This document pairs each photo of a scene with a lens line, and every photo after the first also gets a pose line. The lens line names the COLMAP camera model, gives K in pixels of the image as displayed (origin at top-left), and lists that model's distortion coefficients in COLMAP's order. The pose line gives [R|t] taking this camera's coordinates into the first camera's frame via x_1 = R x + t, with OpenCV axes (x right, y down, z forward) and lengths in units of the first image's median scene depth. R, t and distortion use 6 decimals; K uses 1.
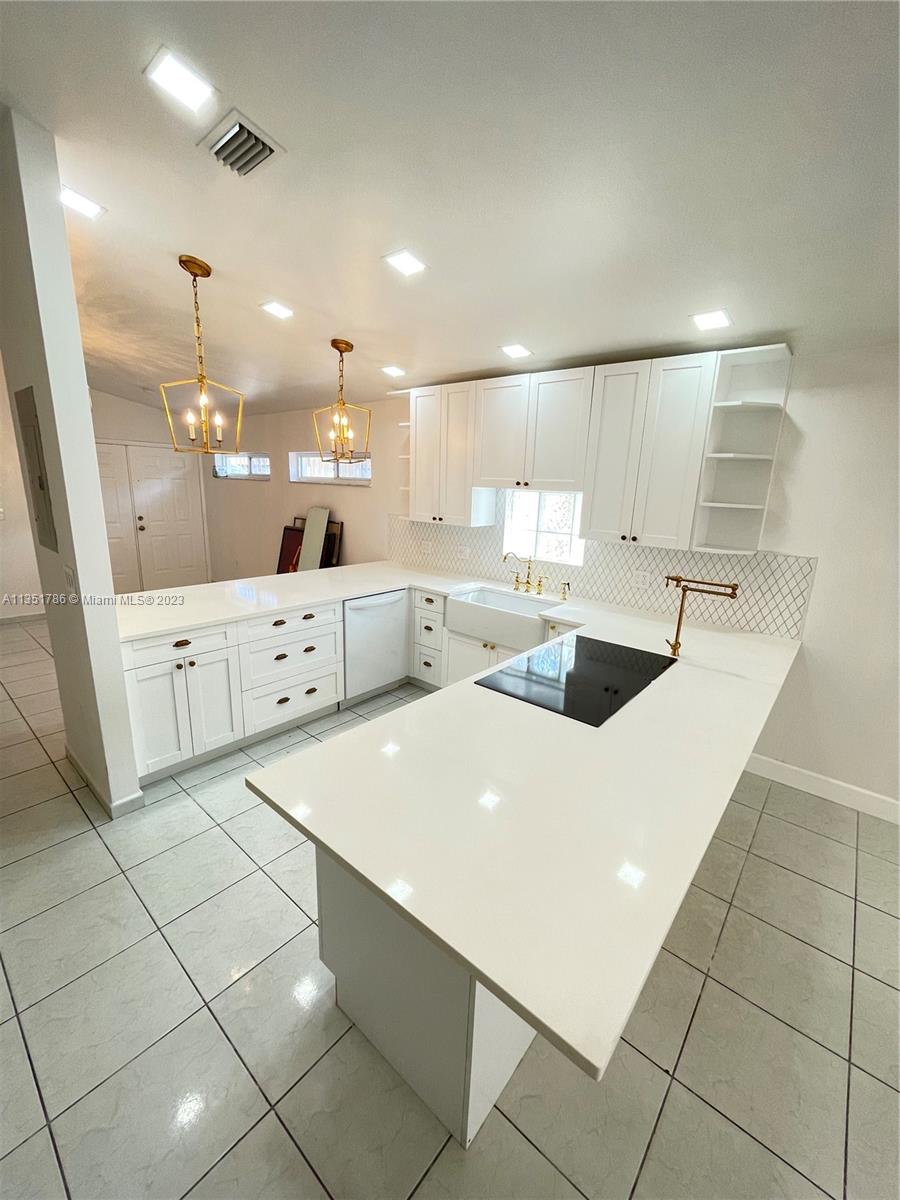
lens RADIAL K [[488.7, 0, 452.6], [0, 488.7, 598.2], [0, 0, 1]] dist [0.000637, 0.000012]
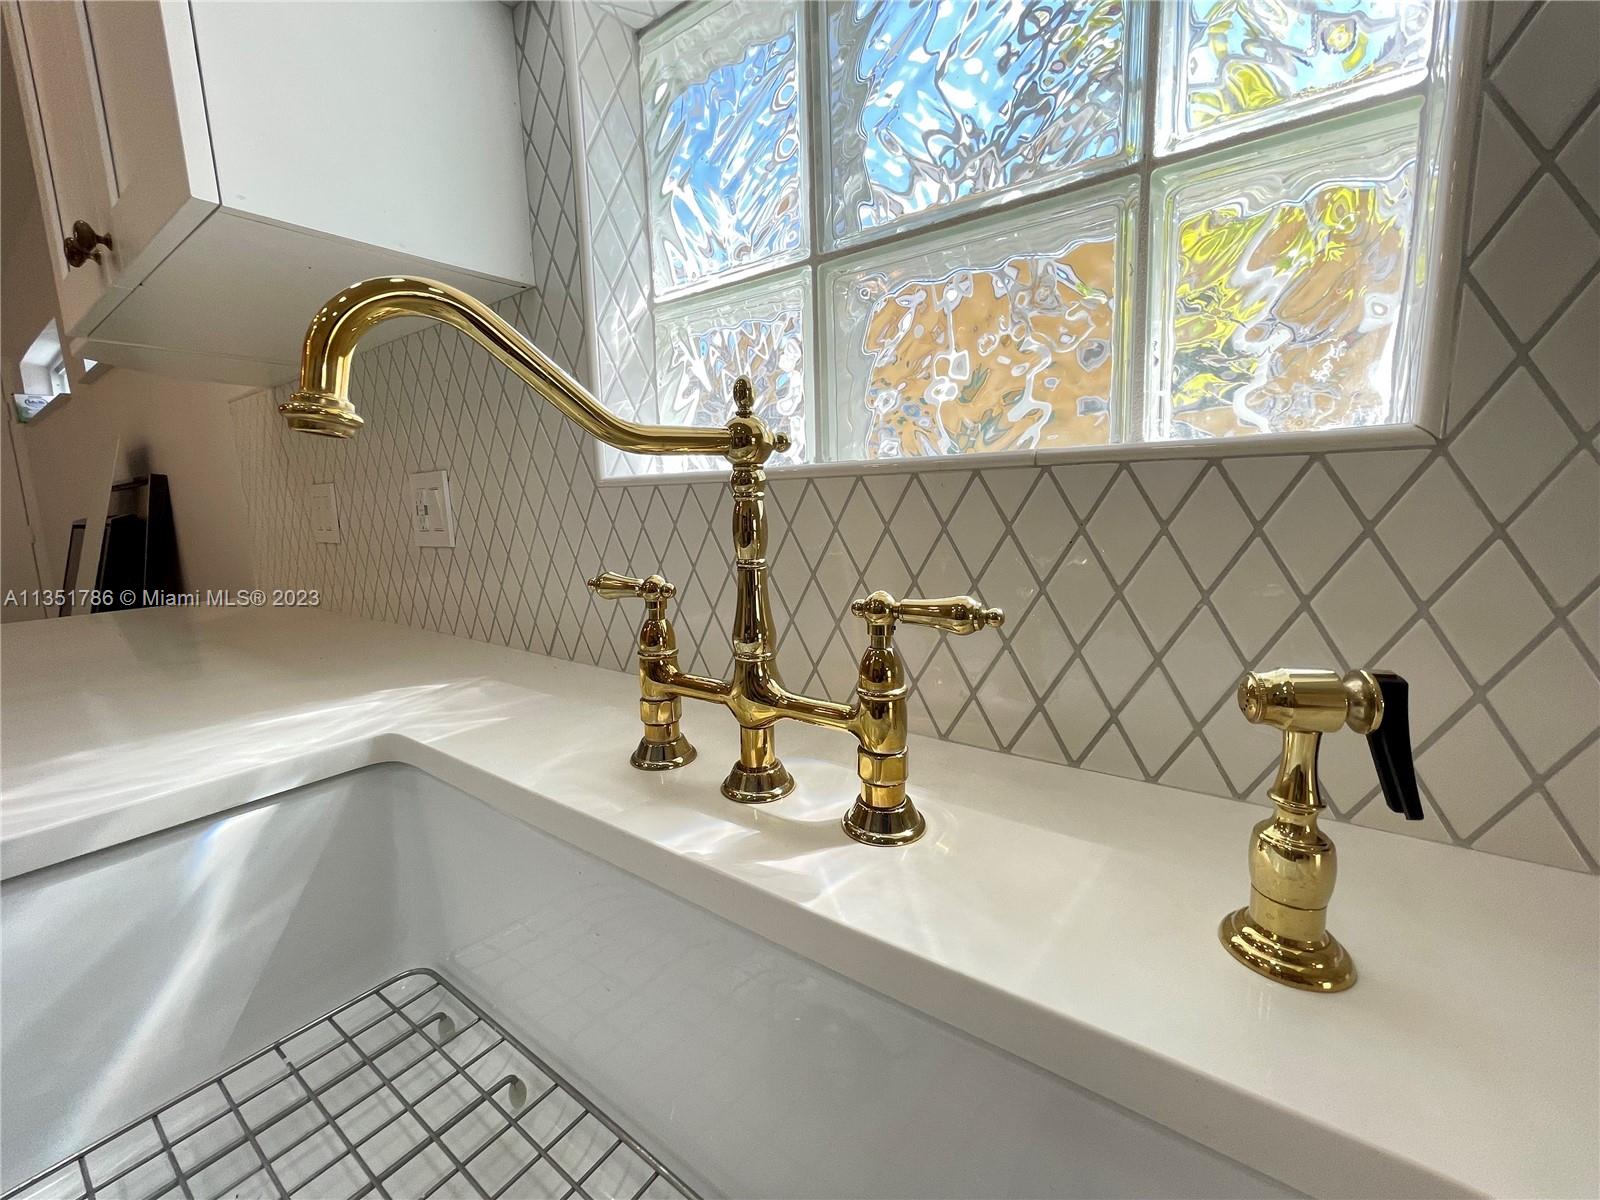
lens RADIAL K [[651.6, 0, 797.4], [0, 651.6, 589.5], [0, 0, 1]] dist [0.000637, 0.000012]
pose [[0.995623, -0.074790, 0.056043, 0.188321], [0.079833, 0.992373, -0.093930, -0.045382], [-0.048591, 0.097993, 0.994000, 1.045145]]
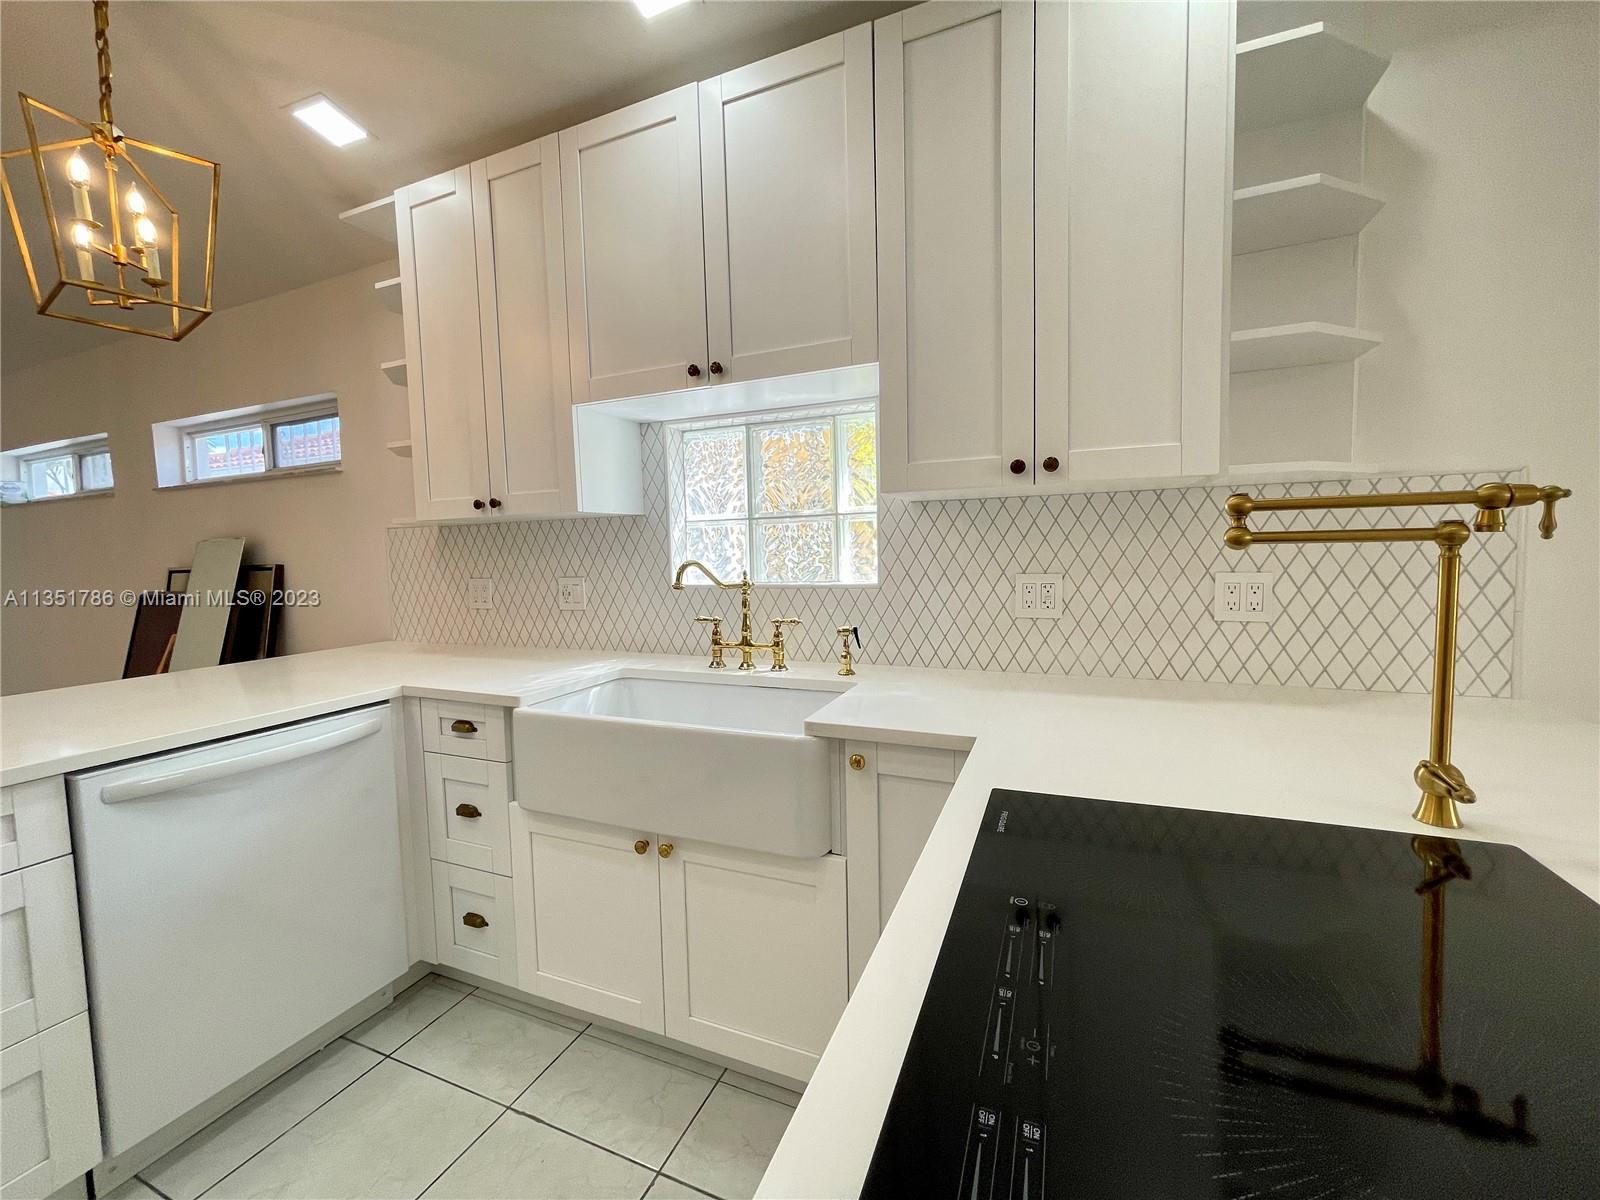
lens RADIAL K [[651.6, 0, 794.4], [0, 651.6, 593.2], [0, 0, 1]] dist [0.000637, 0.000012]
pose [[0.955366, -0.081019, 0.284099, 0.059908], [0.127181, 0.980778, -0.147986, 0.011646], [-0.266649, 0.177513, 0.947306, 0.603091]]
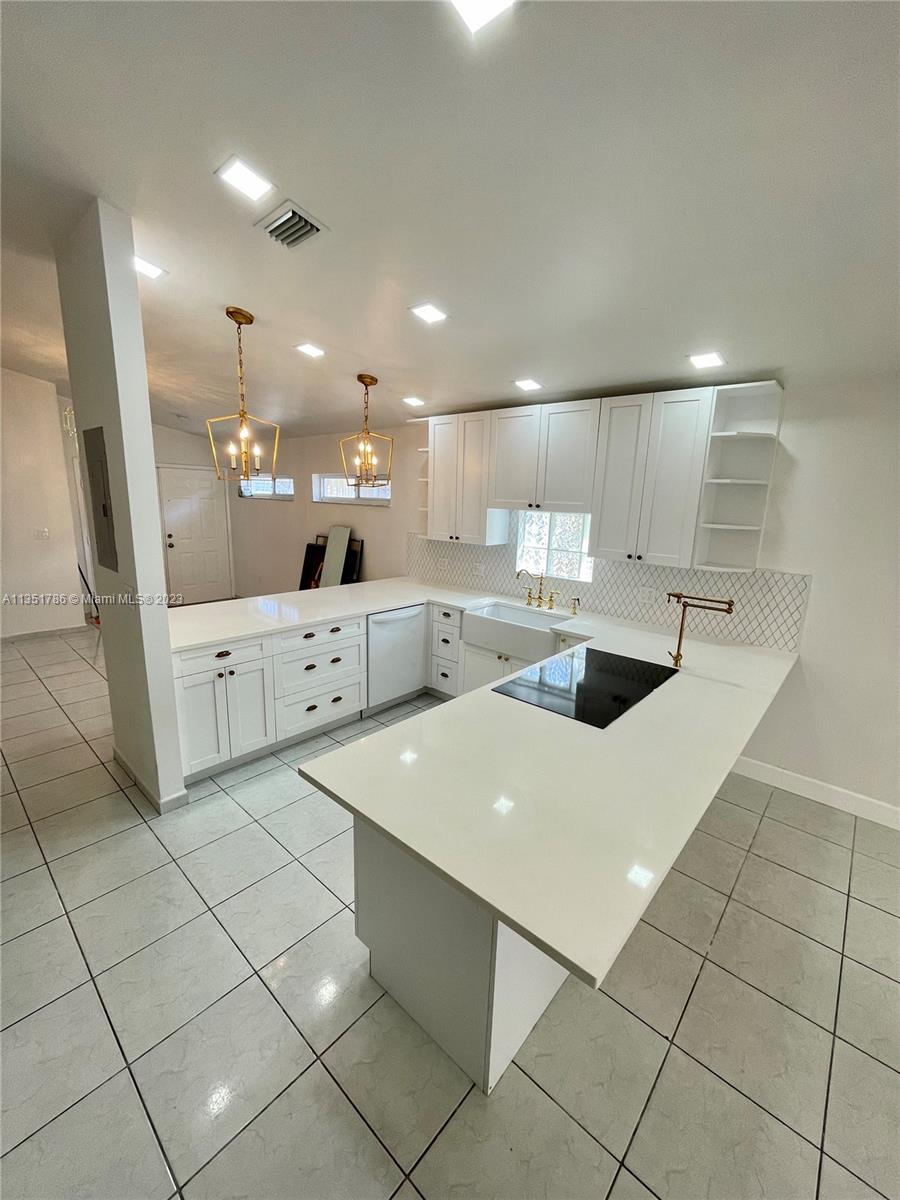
lens RADIAL K [[488.7, 0, 453.6], [0, 488.7, 597.3], [0, 0, 1]] dist [0.000637, 0.000012]
pose [[0.999750, 0.000232, -0.022339, -0.010961], [-0.000894, 0.999561, -0.029601, -0.002201], [0.022323, 0.029614, 0.999312, -0.073097]]
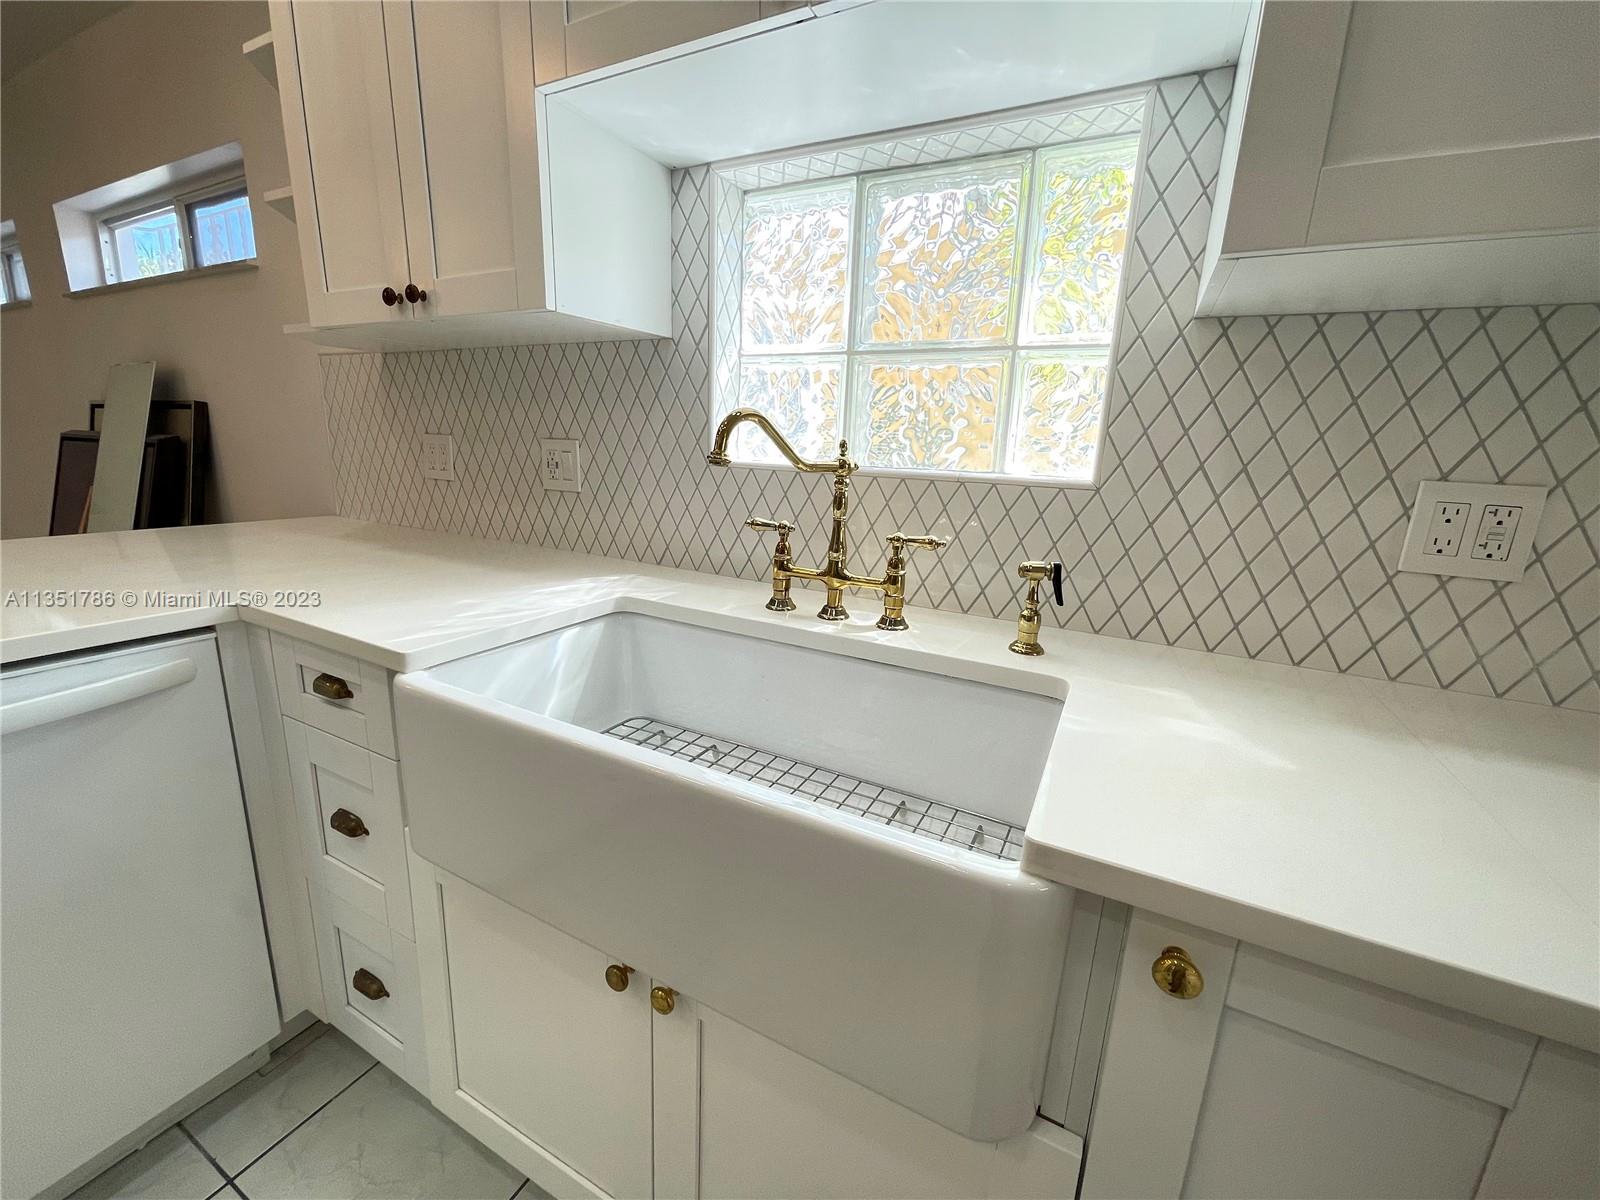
lens RADIAL K [[651.6, 0, 790.8], [0, 651.6, 594.5], [0, 0, 1]] dist [0.000637, 0.000012]
pose [[0.978810, -0.047817, 0.199112, 0.094481], [0.046924, 0.998856, 0.009204, -0.030787], [-0.199324, 0.000334, 0.979934, 0.867627]]
